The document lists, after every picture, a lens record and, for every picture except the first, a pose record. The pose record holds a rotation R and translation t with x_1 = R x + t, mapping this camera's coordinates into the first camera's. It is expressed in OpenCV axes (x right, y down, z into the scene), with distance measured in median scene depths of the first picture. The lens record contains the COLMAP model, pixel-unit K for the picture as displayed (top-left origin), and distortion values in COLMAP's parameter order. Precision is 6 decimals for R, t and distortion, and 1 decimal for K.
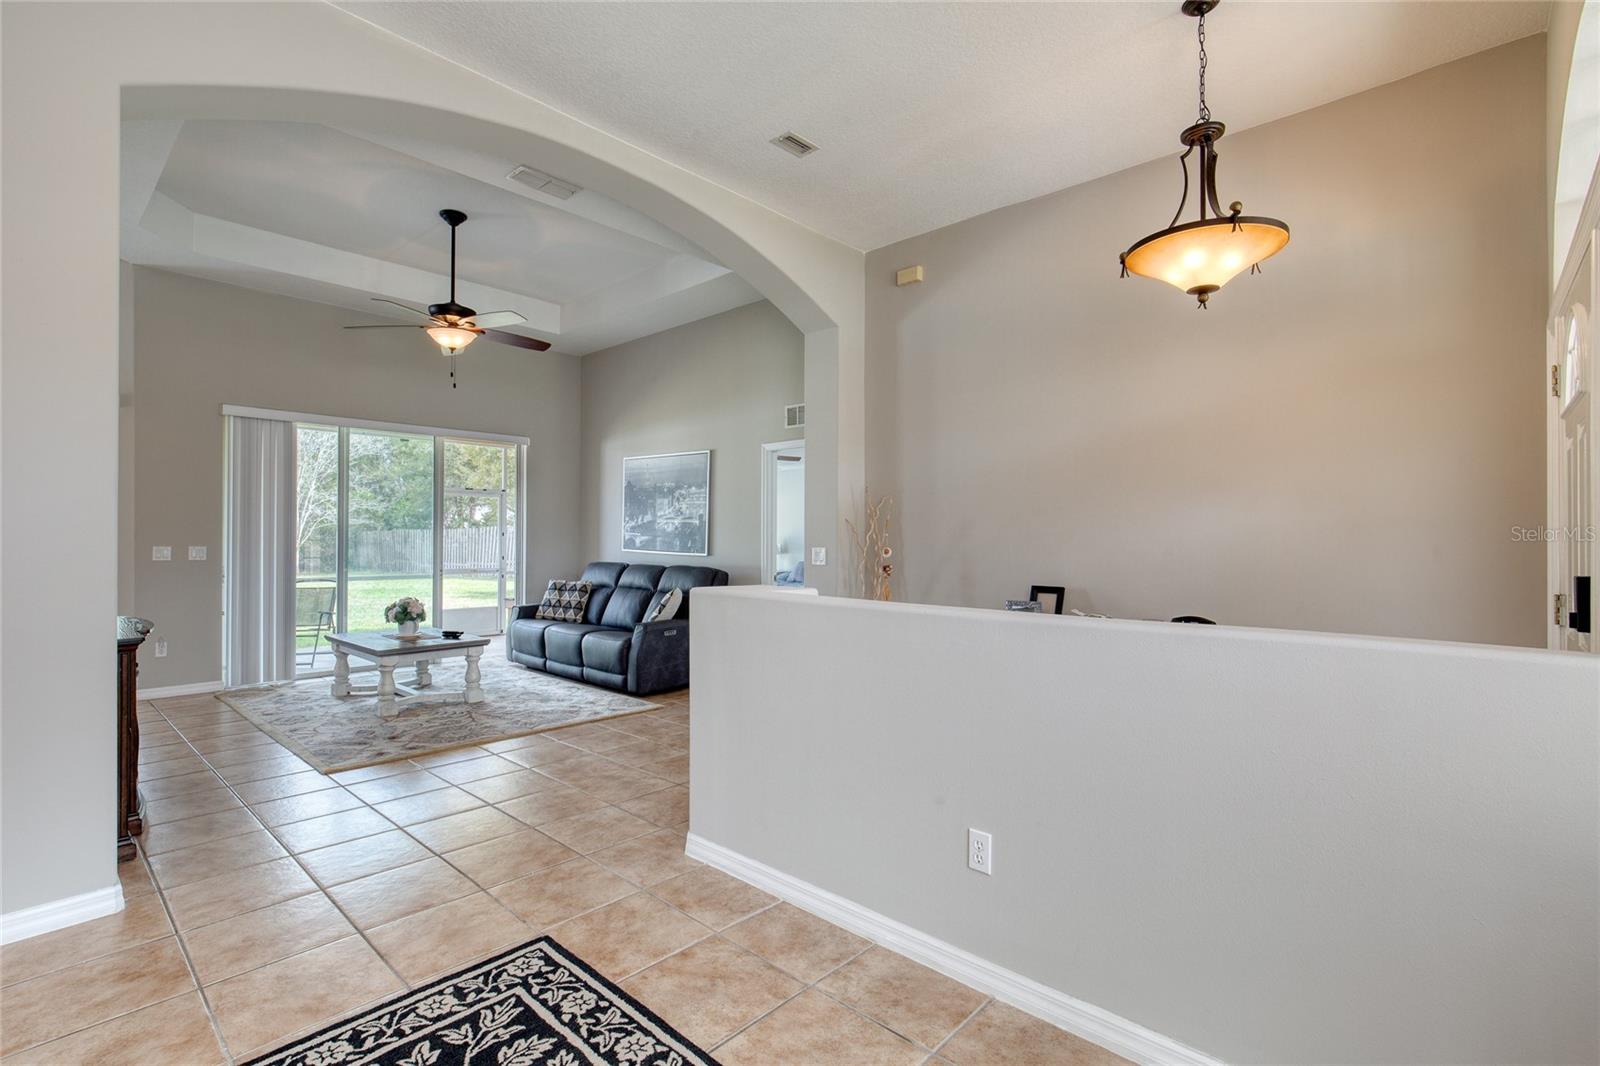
lens RADIAL K [[765.8, 0, 761.5], [0, 765.8, 532.5], [0, 0, 1]] dist [-0.011952, 0.006413]
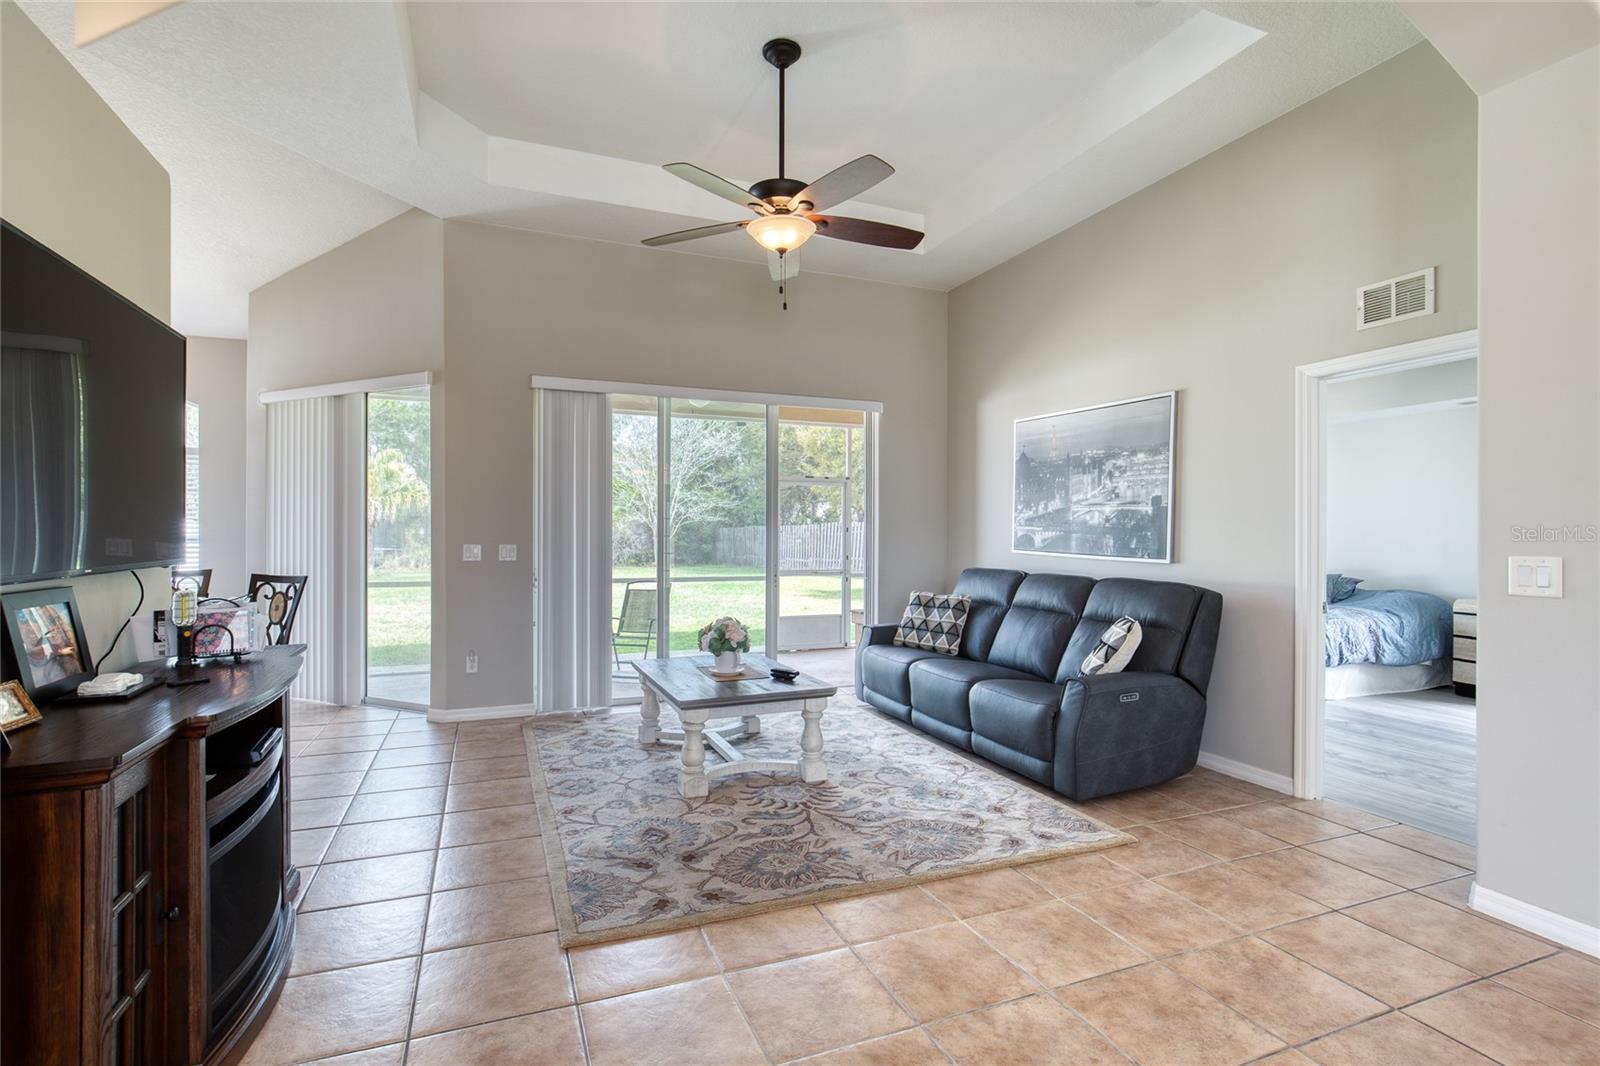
lens RADIAL K [[765.8, 0, 798.1], [0, 765.8, 529.4], [0, 0, 1]] dist [-0.011952, 0.006413]
pose [[0.927311, -0.002003, -0.374287, -0.120911], [0.002368, 0.999997, 0.000515, 0.002042], [0.374284, -0.001363, 0.927313, 0.328390]]
